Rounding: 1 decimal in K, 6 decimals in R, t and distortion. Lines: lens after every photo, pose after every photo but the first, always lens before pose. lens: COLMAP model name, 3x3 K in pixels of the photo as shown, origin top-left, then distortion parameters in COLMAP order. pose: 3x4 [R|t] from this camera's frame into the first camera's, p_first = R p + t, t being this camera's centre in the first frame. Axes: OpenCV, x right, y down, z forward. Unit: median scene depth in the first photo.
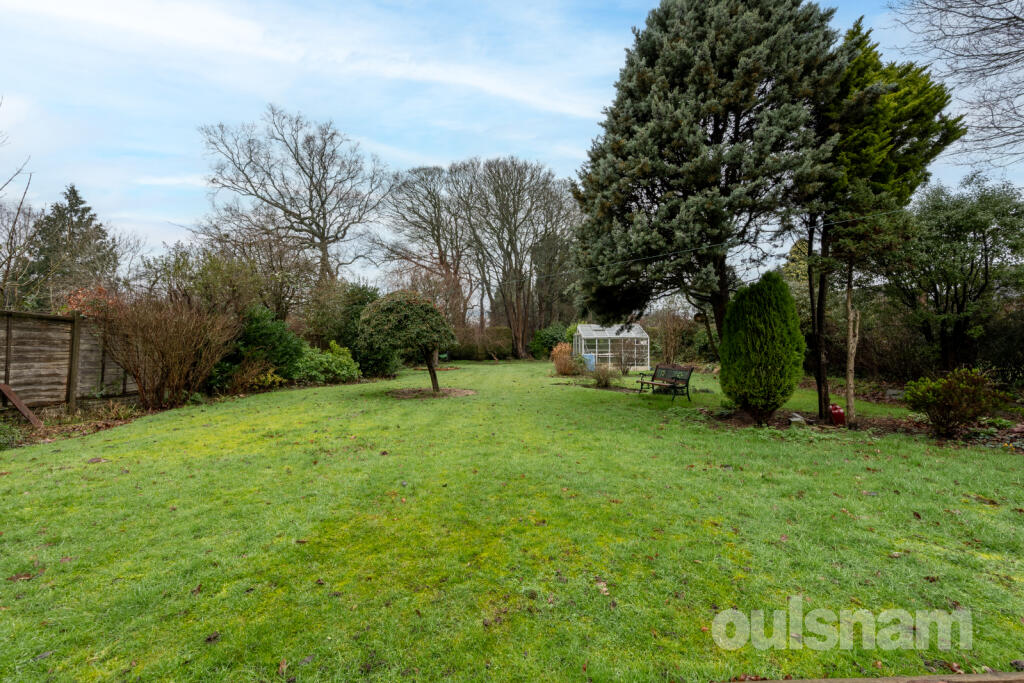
lens RADIAL K [[400.1, 0, 512.2], [0, 400.1, 338.2], [0, 0, 1]] dist [-0.001145, -0.000018]
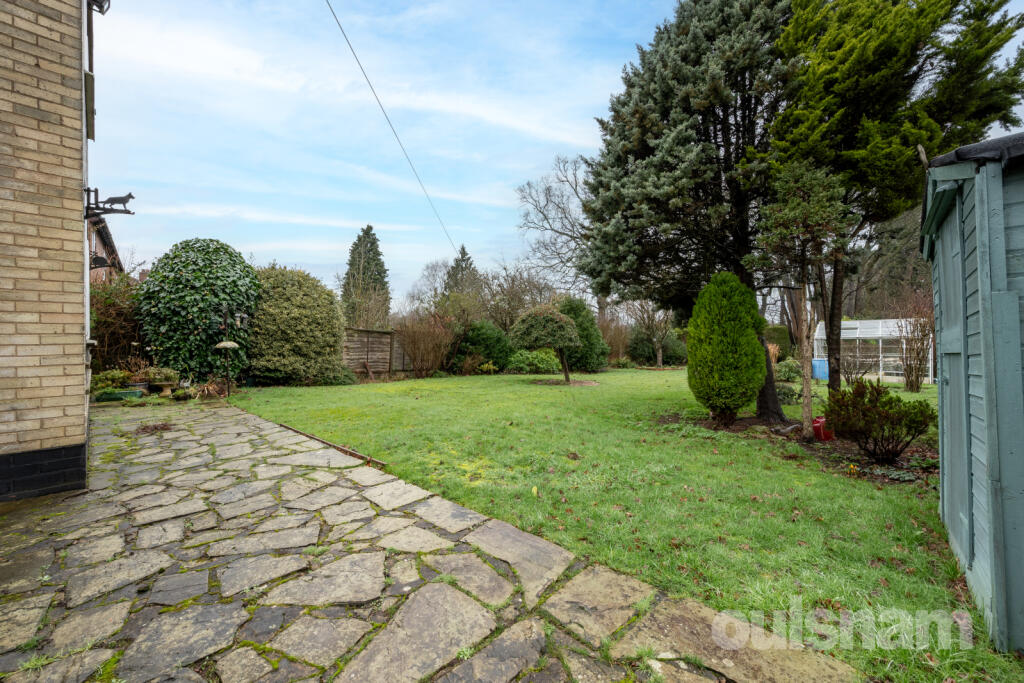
lens RADIAL K [[400.1, 0, 510.5], [0, 400.1, 340.1], [0, 0, 1]] dist [-0.001145, -0.000018]
pose [[0.714138, -0.003547, -0.699996, 0.377452], [0.006048, 0.999981, 0.001103, -0.002551], [0.699979, -0.005021, 0.714146, -0.030816]]
